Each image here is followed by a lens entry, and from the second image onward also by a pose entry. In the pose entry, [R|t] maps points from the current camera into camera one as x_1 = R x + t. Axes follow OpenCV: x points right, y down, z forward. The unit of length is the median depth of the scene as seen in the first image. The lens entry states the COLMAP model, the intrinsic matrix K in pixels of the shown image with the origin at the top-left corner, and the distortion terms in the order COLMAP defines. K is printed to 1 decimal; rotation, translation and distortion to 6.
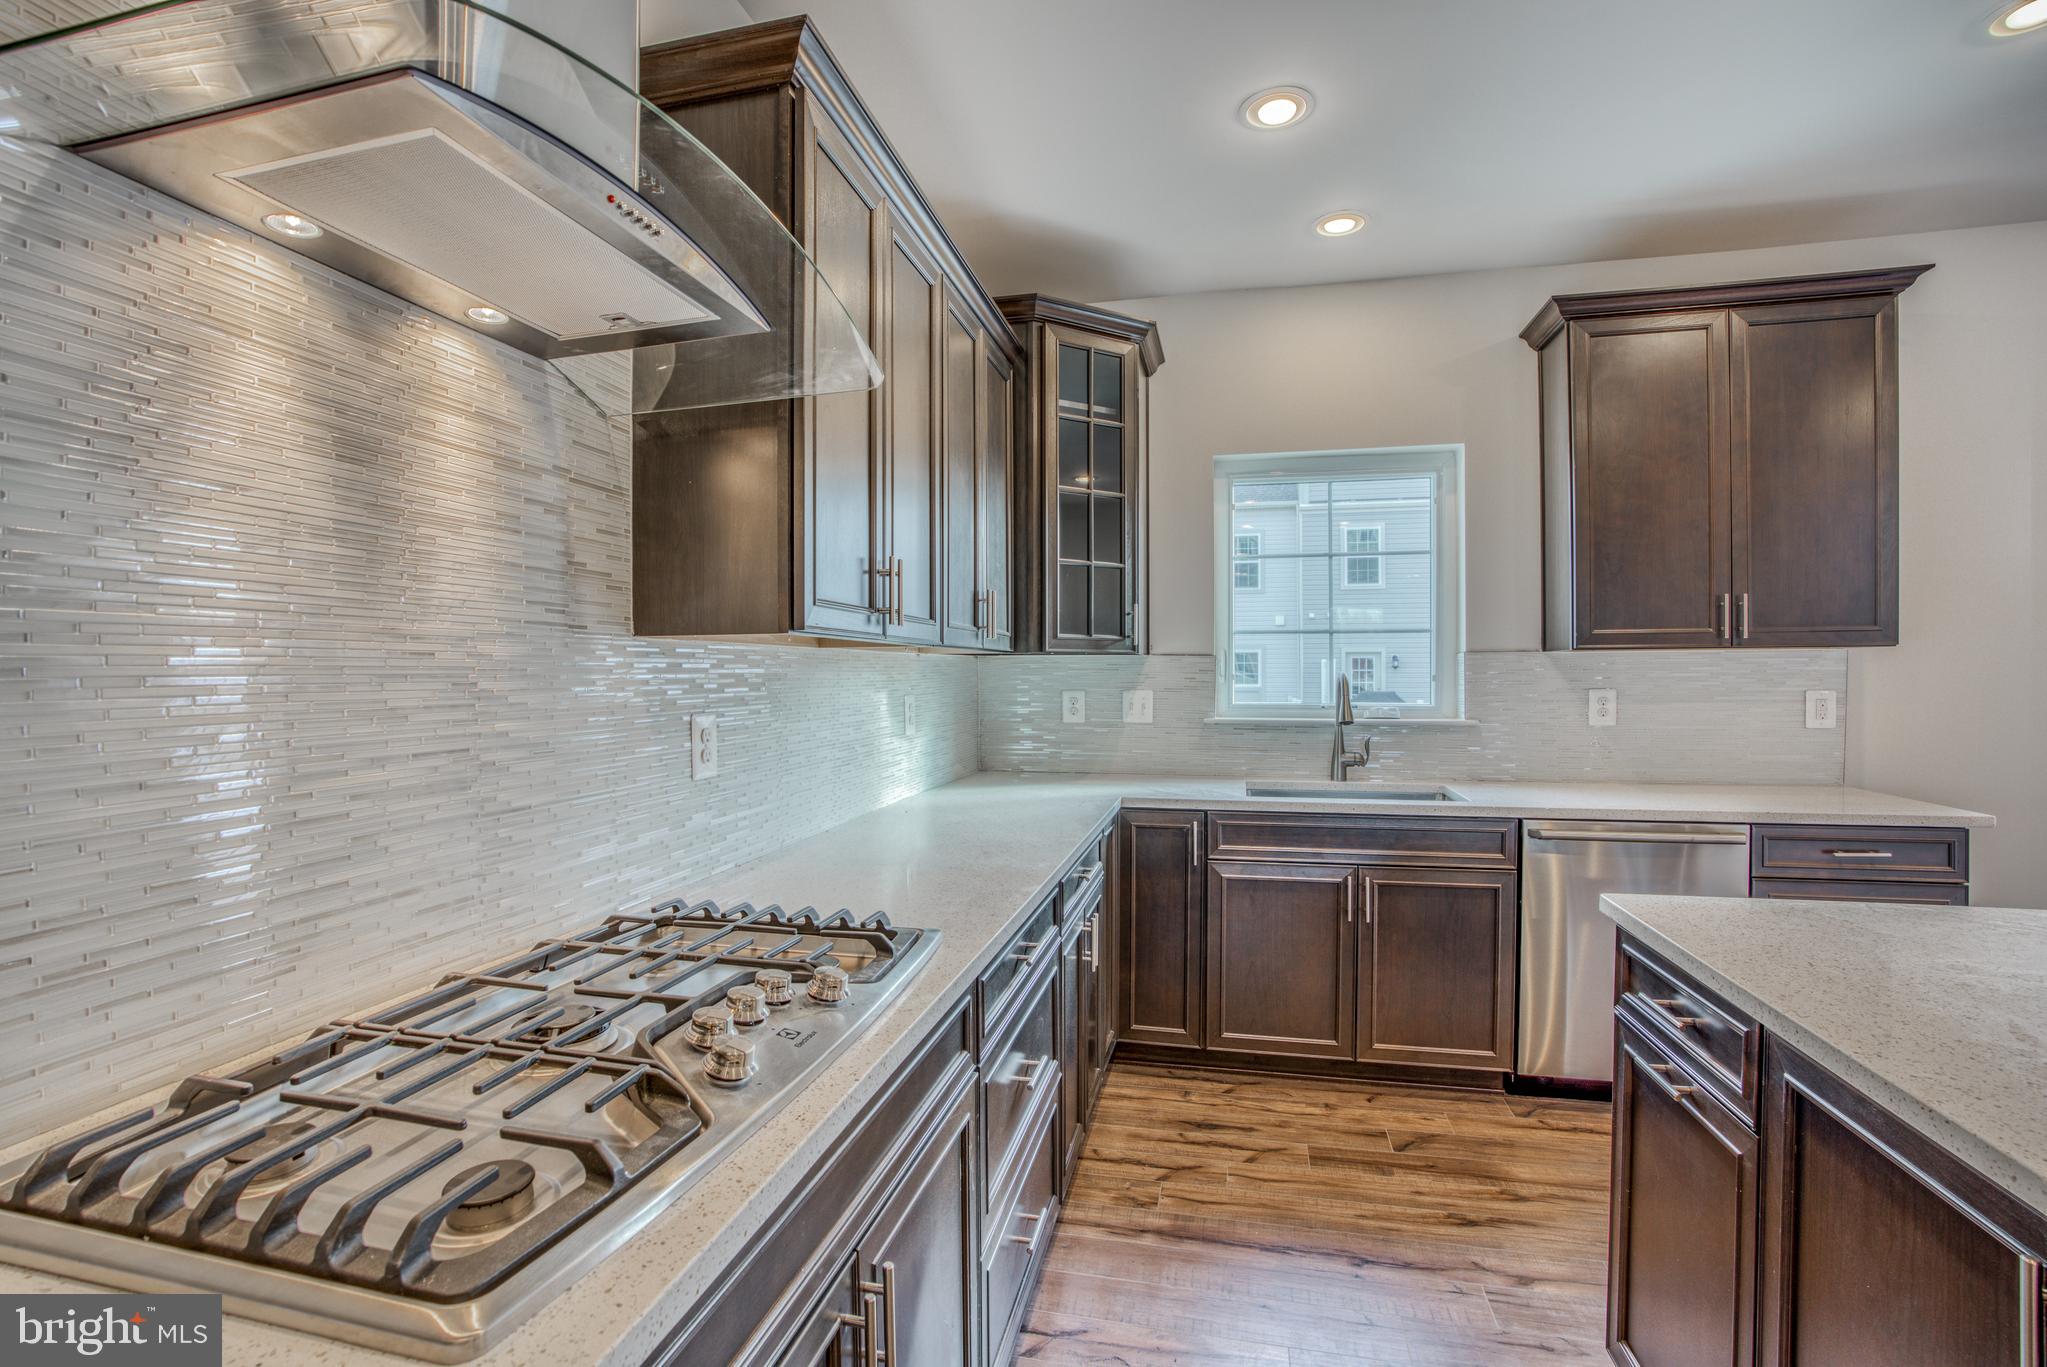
lens RADIAL K [[951.6, 0, 1023.5], [0, 951.6, 683.5], [0, 0, 1]] dist [-0.025078, 0.000149]
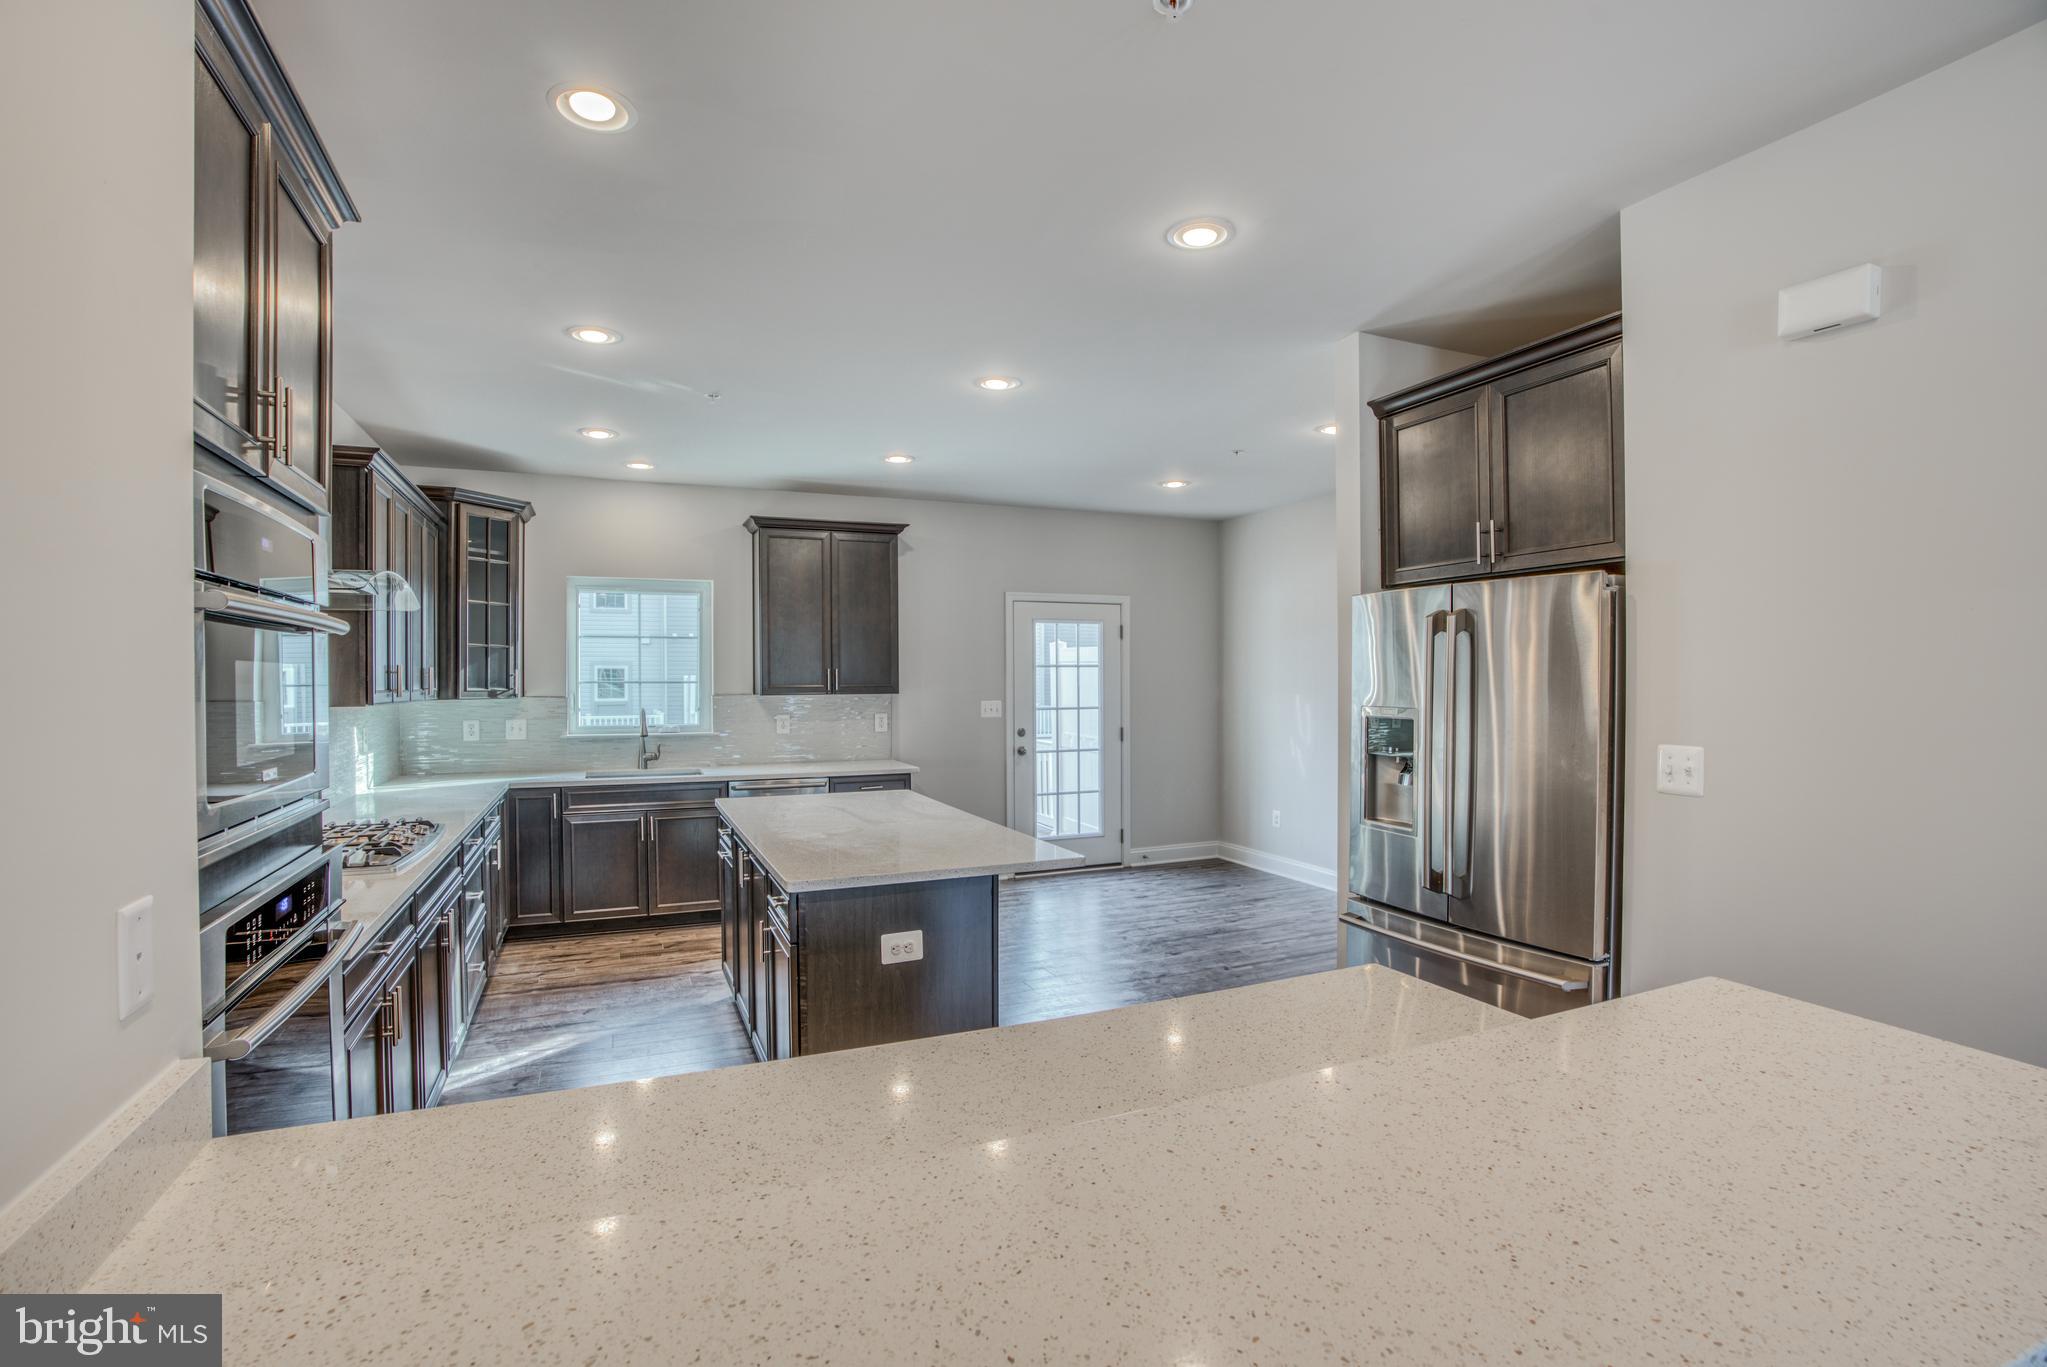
lens RADIAL K [[937.5, 0, 1026.5], [0, 937.5, 690.2], [0, 0, 1]] dist [-0.080405, 0.000117]
pose [[0.798745, -0.004224, 0.601655, -0.144106], [0.006000, 0.999982, -0.000944, -0.042196], [-0.601640, 0.004363, 0.798755, -0.896645]]
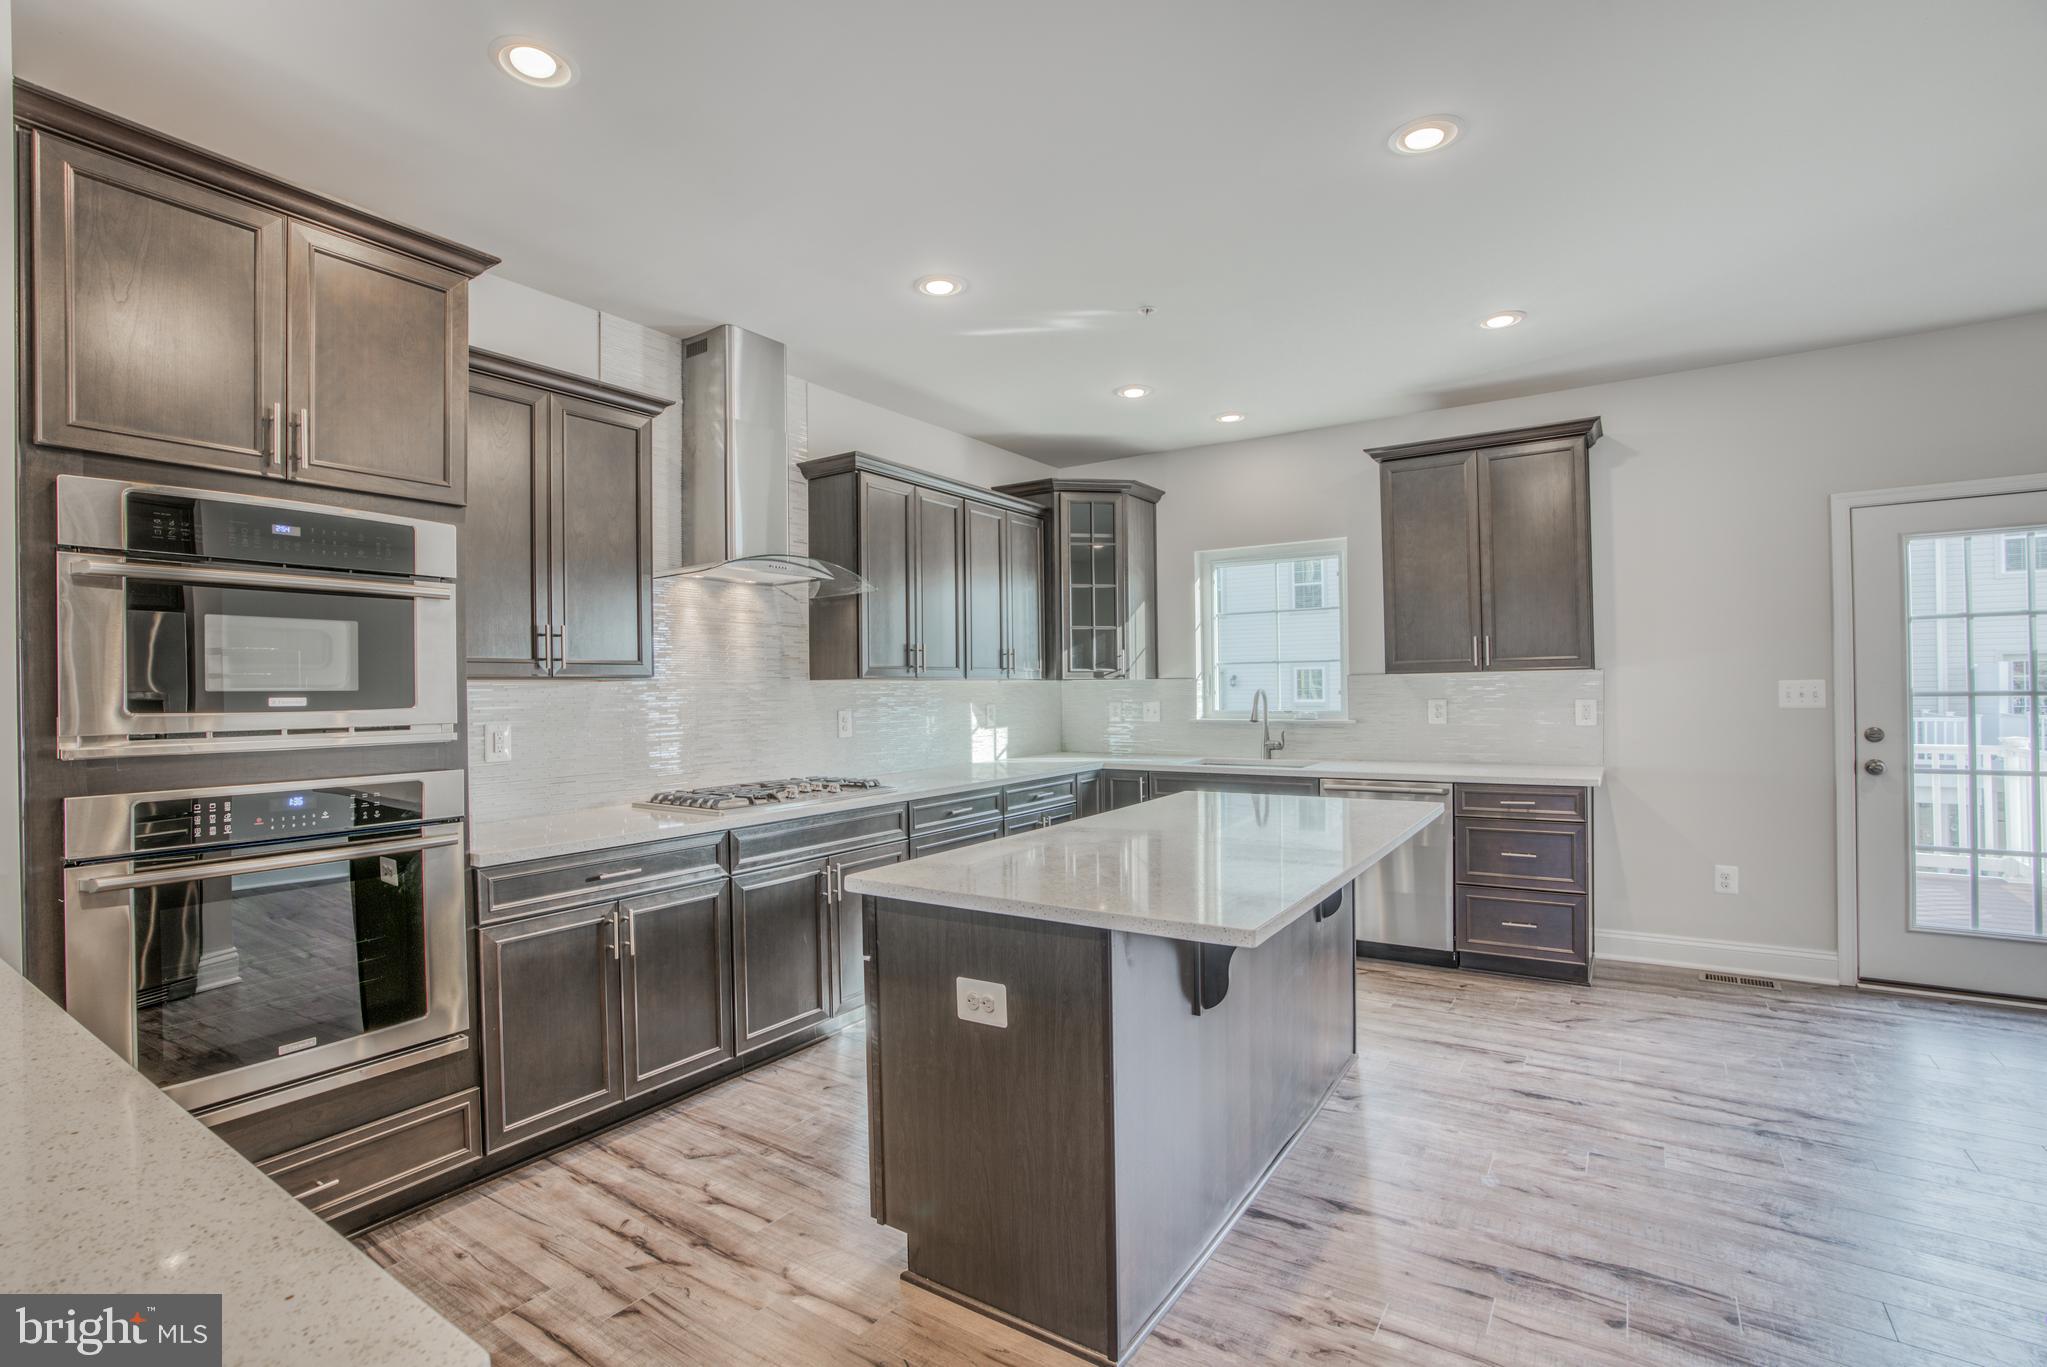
lens RADIAL K [[951.6, 0, 1023.5], [0, 951.6, 683.5], [0, 0, 1]] dist [-0.025078, 0.000149]
pose [[0.938187, -0.010536, -0.345967, 0.573936], [0.005167, 0.999852, -0.016438, 0.002999], [0.346089, 0.013634, 0.938103, -0.688988]]
